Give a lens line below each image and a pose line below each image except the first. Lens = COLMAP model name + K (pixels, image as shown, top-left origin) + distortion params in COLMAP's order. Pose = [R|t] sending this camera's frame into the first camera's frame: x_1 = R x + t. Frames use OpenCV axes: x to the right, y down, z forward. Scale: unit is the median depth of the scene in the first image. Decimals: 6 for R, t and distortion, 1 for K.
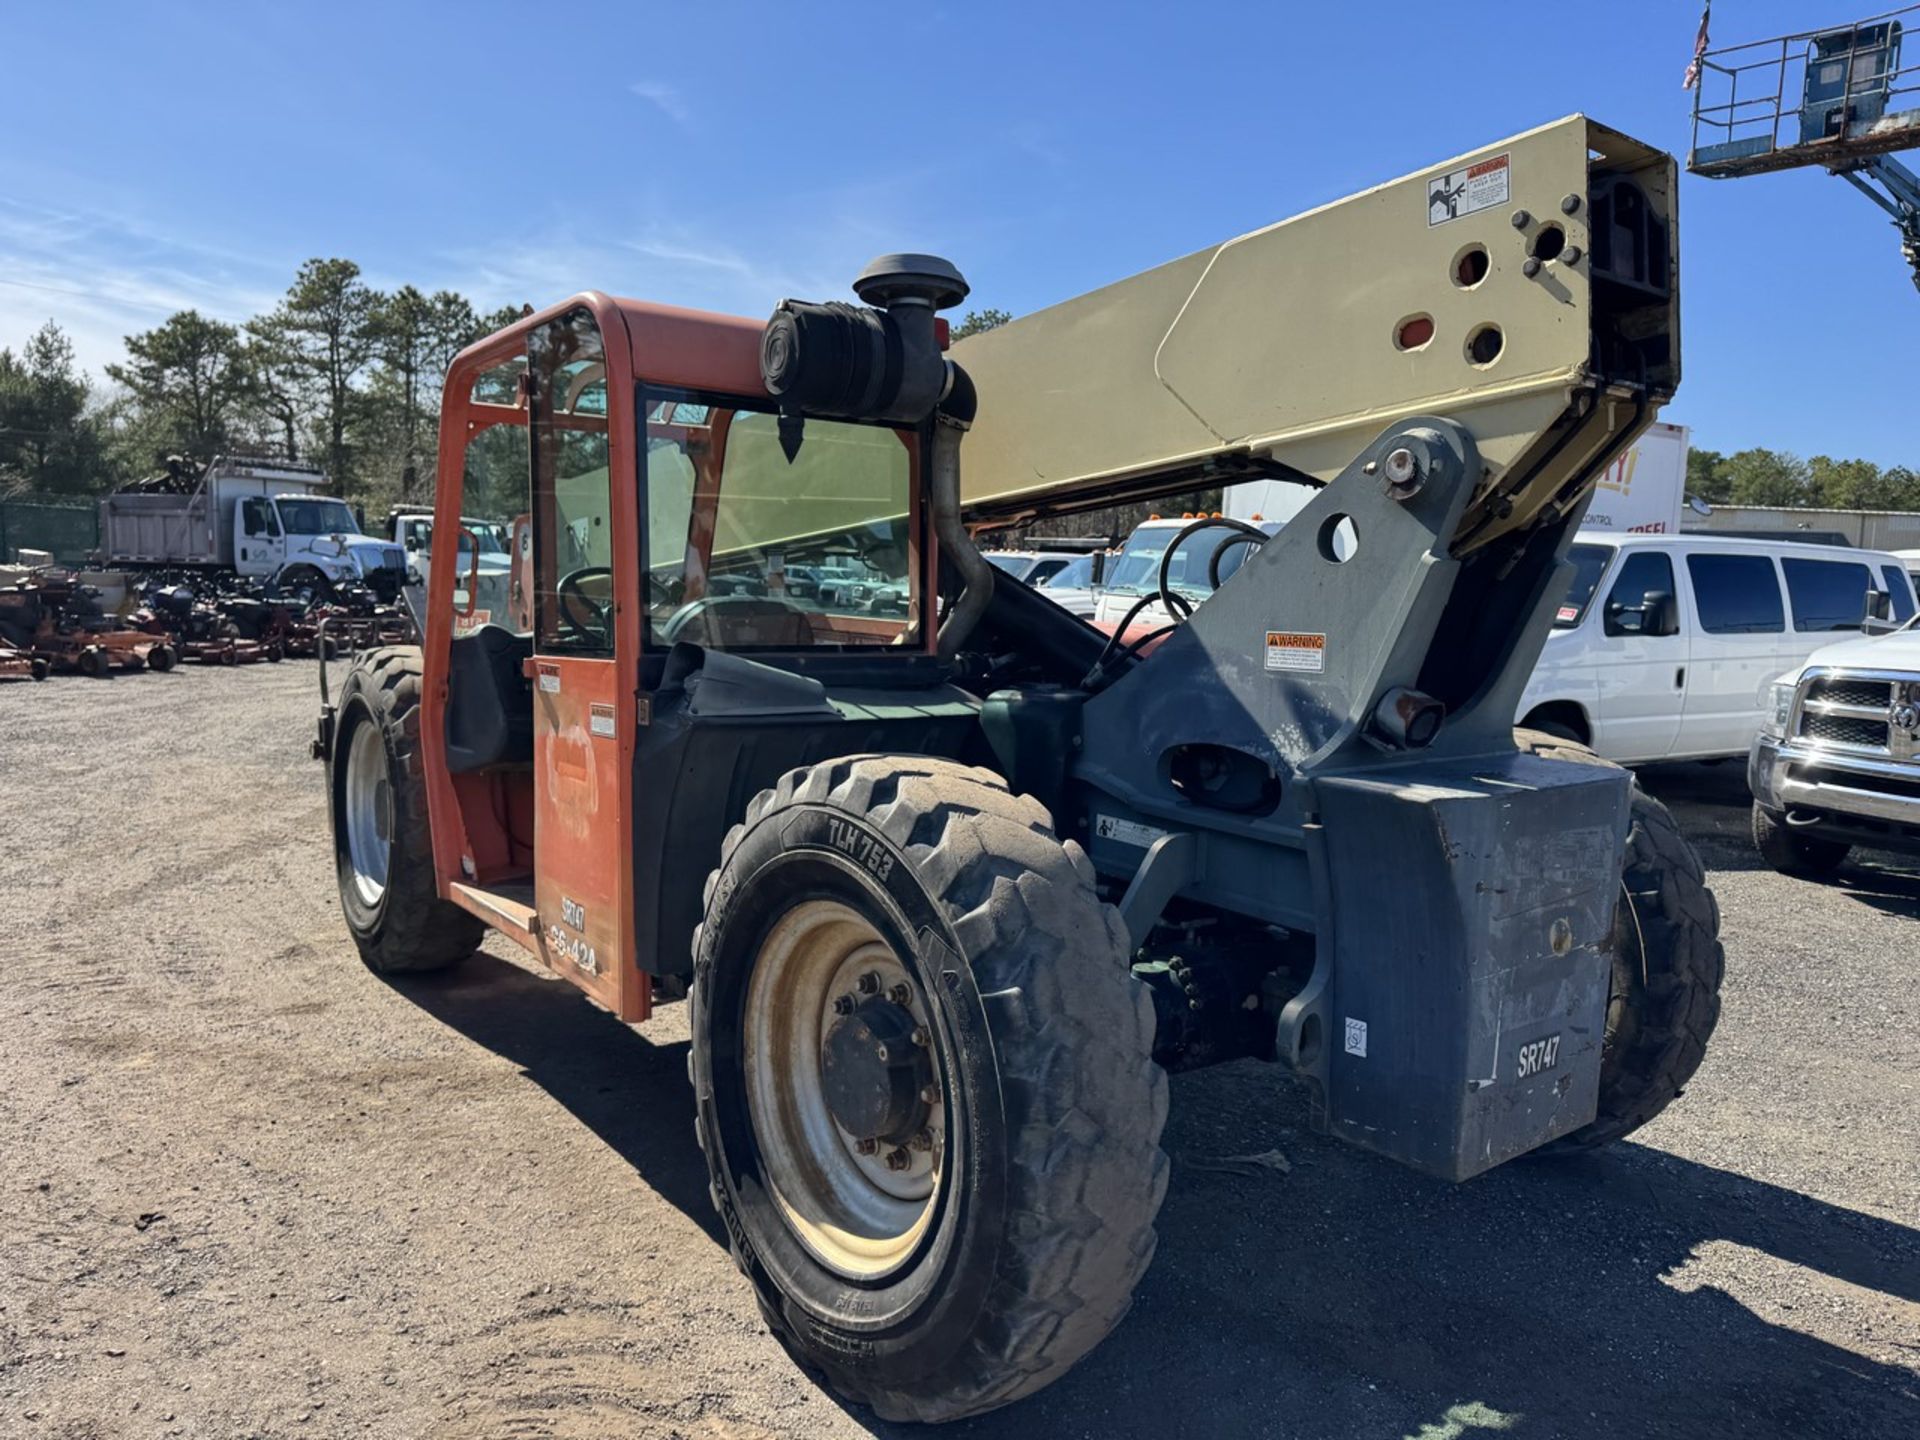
lens RADIAL K [[1349.0, 0, 960.0], [0, 1349.0, 720.0], [0, 0, 1]] dist [0.079261, -0.084440]
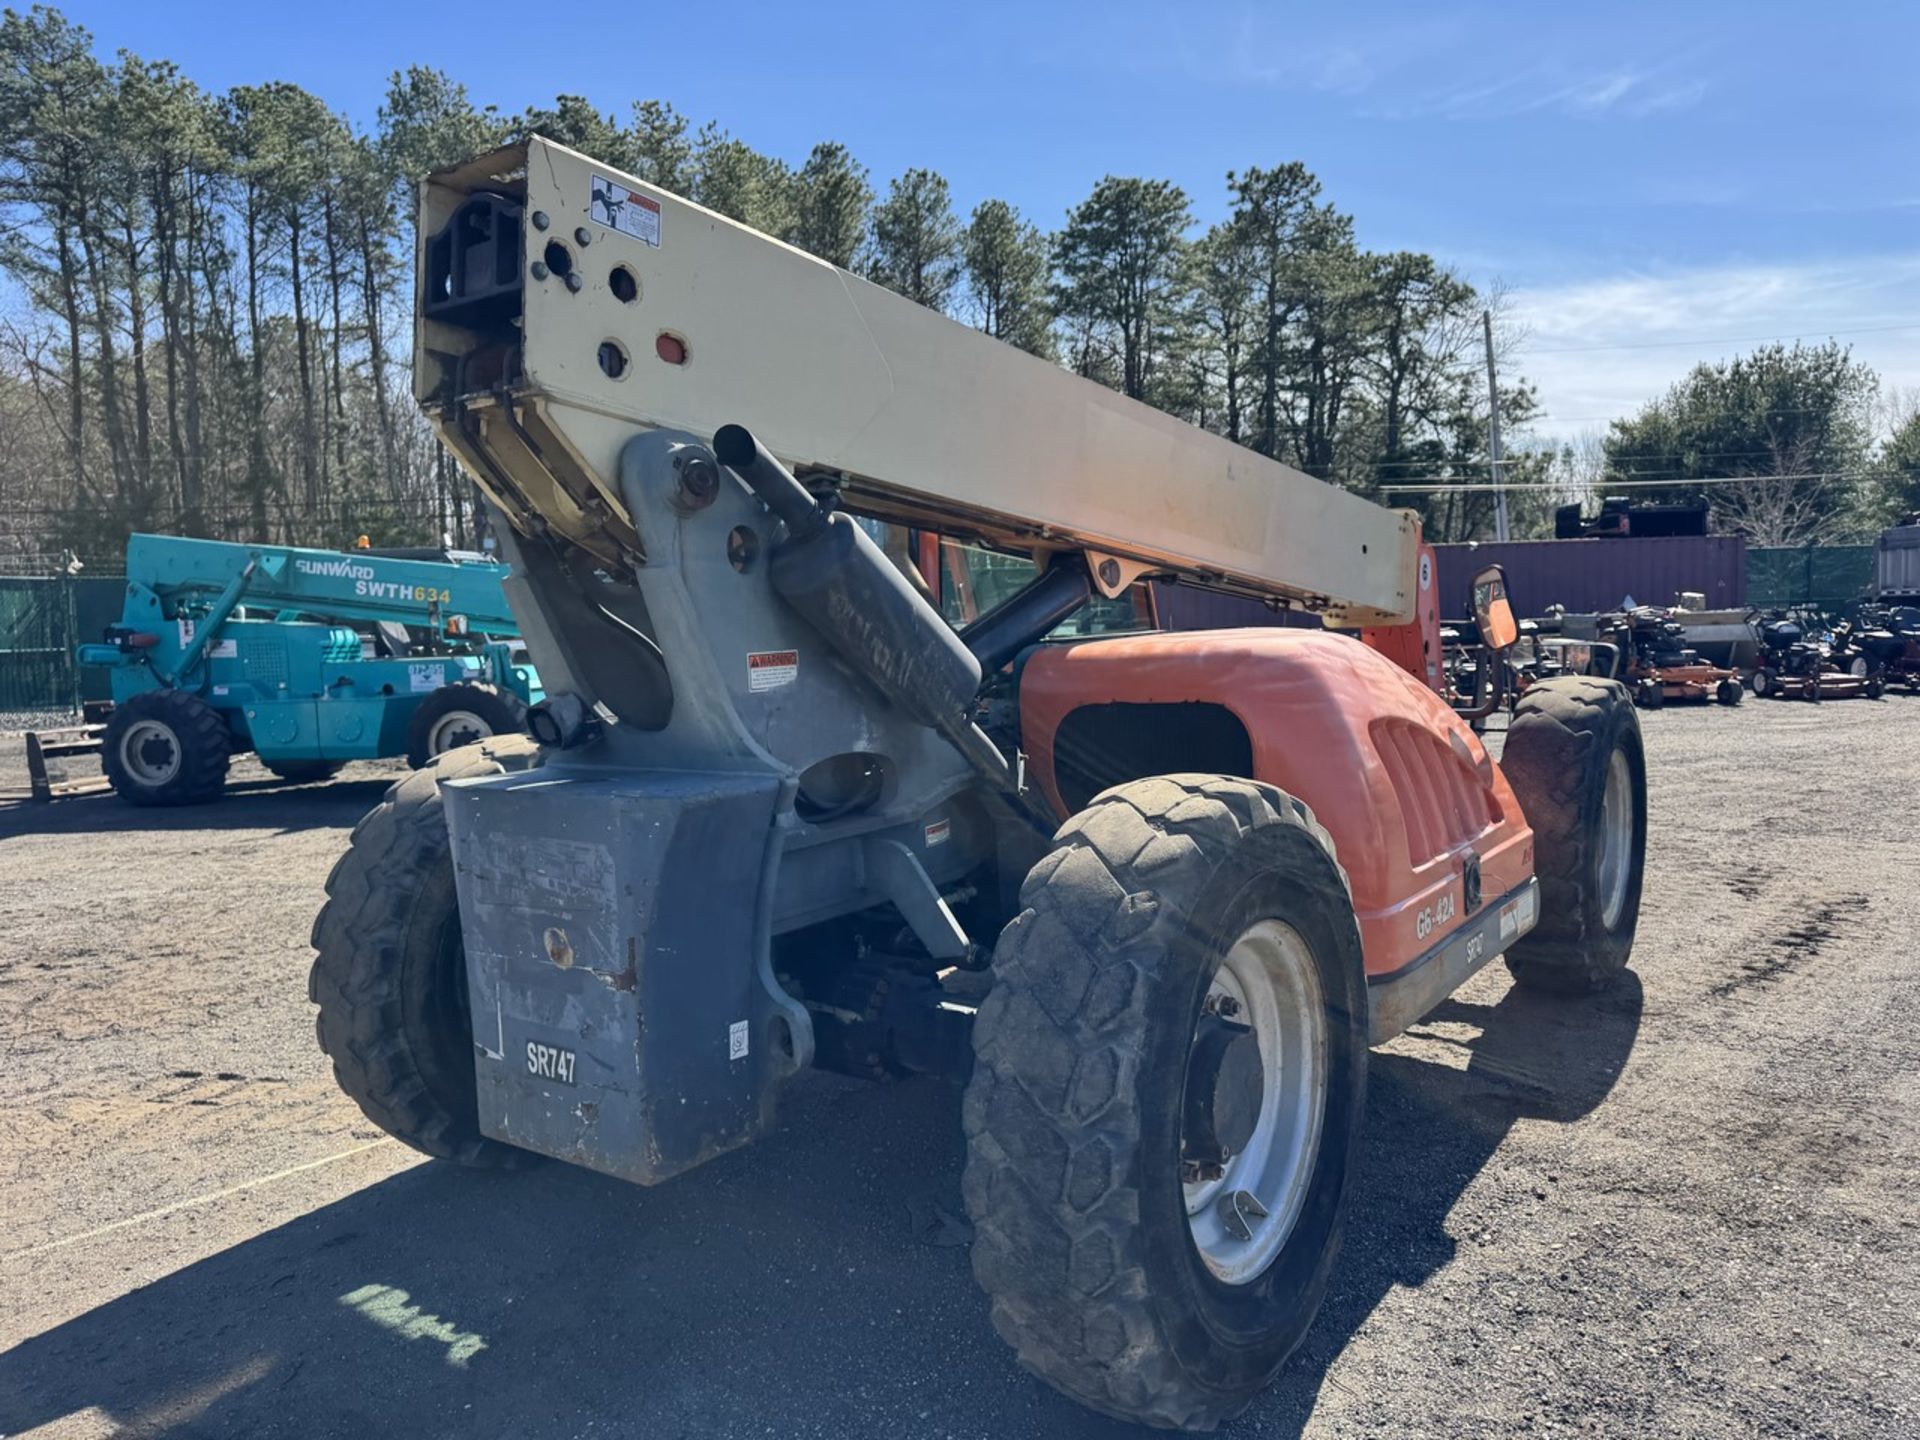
lens RADIAL K [[1343.4, 0, 957.7], [0, 1343.4, 727.7], [0, 0, 1]] dist [0.059508, -0.064205]
pose [[0.265929, 0.035025, -0.963356, 1.182898], [-0.057714, 0.998126, 0.020358, -0.028759], [0.962263, 0.050186, 0.267452, 0.825796]]
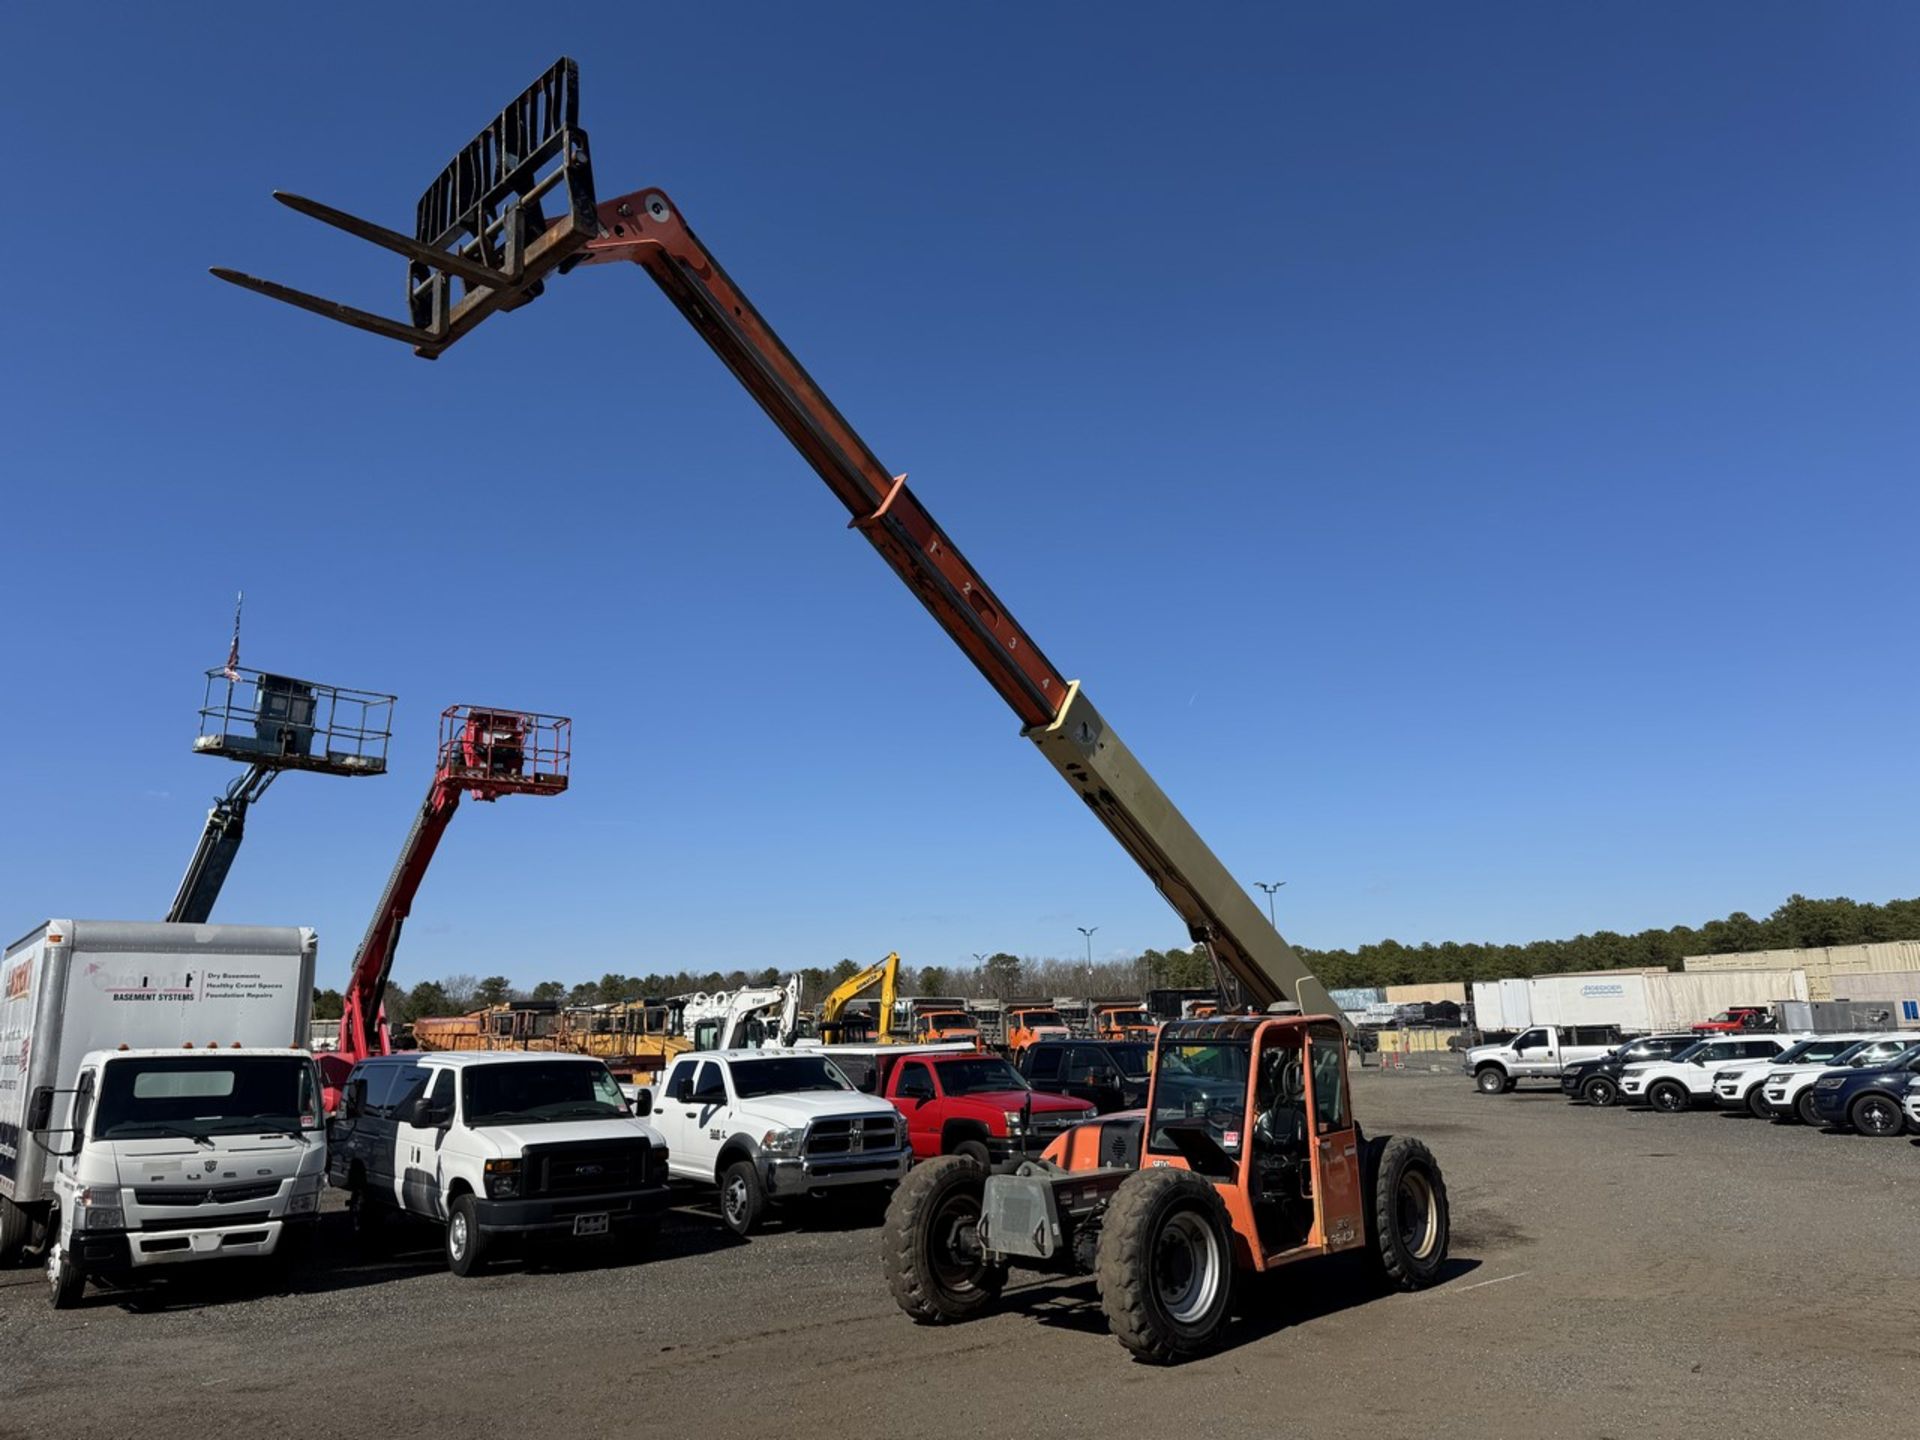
lens RADIAL K [[1328.6, 0, 948.3], [0, 1328.6, 726.7], [0, 0, 1]] dist [0.061954, -0.070774]
pose [[-0.130283, 0.190295, 0.973044, -3.366170], [0.122573, 0.976971, -0.174651, -0.531664], [-0.983871, 0.096515, -0.150607, 2.289651]]
